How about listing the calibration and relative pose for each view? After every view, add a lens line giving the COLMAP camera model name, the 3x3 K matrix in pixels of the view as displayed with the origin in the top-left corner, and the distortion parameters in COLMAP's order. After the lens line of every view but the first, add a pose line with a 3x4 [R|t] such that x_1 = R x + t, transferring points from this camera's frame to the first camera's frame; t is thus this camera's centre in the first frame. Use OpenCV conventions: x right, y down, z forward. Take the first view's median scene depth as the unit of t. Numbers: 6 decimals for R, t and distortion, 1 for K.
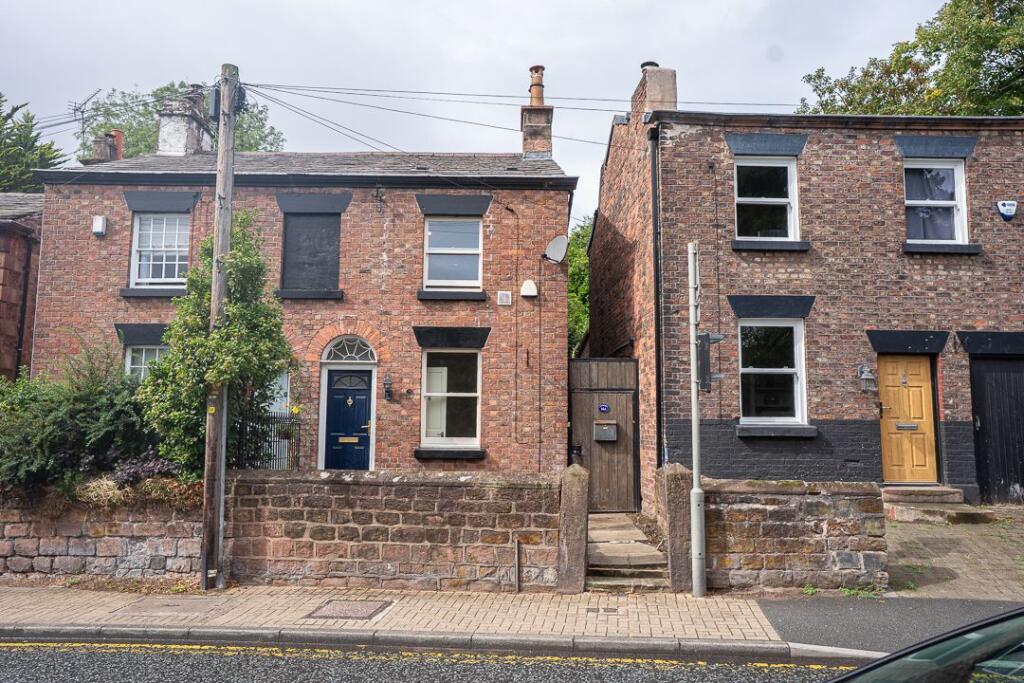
lens RADIAL K [[746.6, 0, 512.0], [0, 746.6, 341.5], [0, 0, 1]] dist [-0.036182, 0.069059]
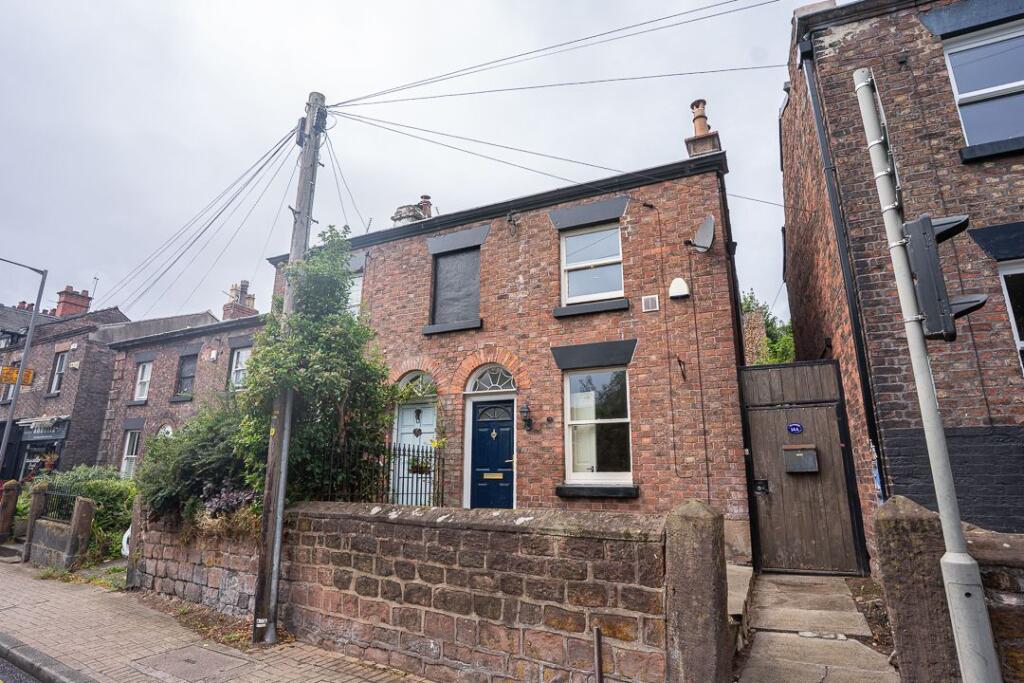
lens RADIAL K [[541.0, 0, 508.4], [0, 541.0, 338.3], [0, 0, 1]] dist [-0.083584, 0.041329]
pose [[0.895587, -0.114674, -0.429853, 0.105246], [0.049741, 0.985961, -0.159396, 0.071598], [0.442097, 0.121371, 0.888718, 0.396271]]
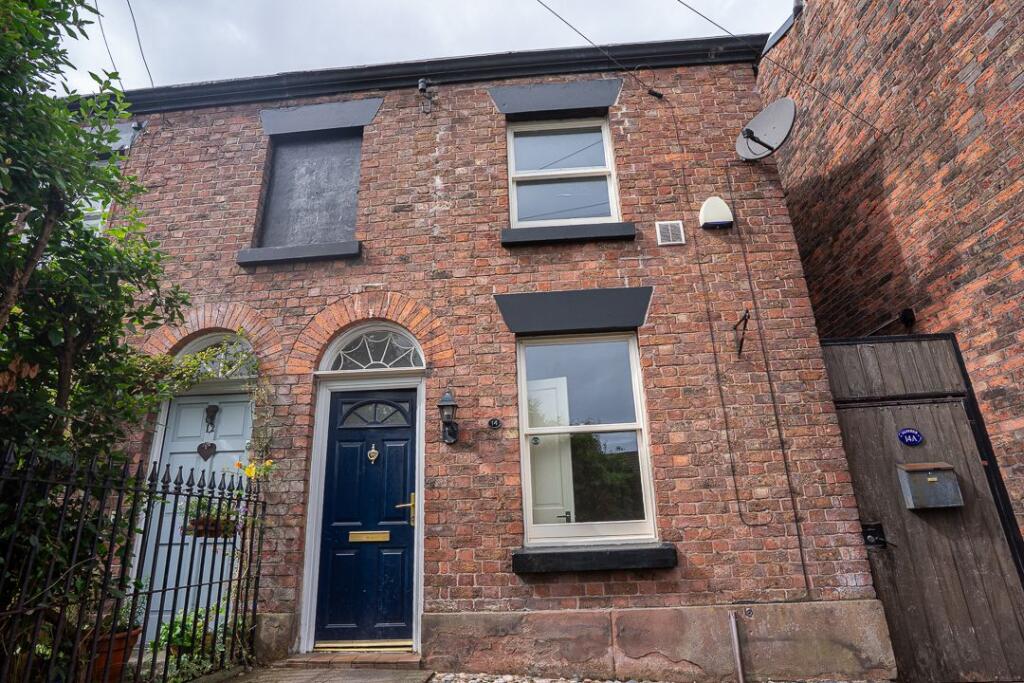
lens RADIAL K [[541.0, 0, 508.4], [0, 541.0, 338.3], [0, 0, 1]] dist [-0.083584, 0.041329]
pose [[0.995801, -0.065549, -0.063897, -0.103662], [0.049292, 0.972154, -0.229101, 0.093037], [0.077135, 0.224990, 0.971303, 0.659036]]
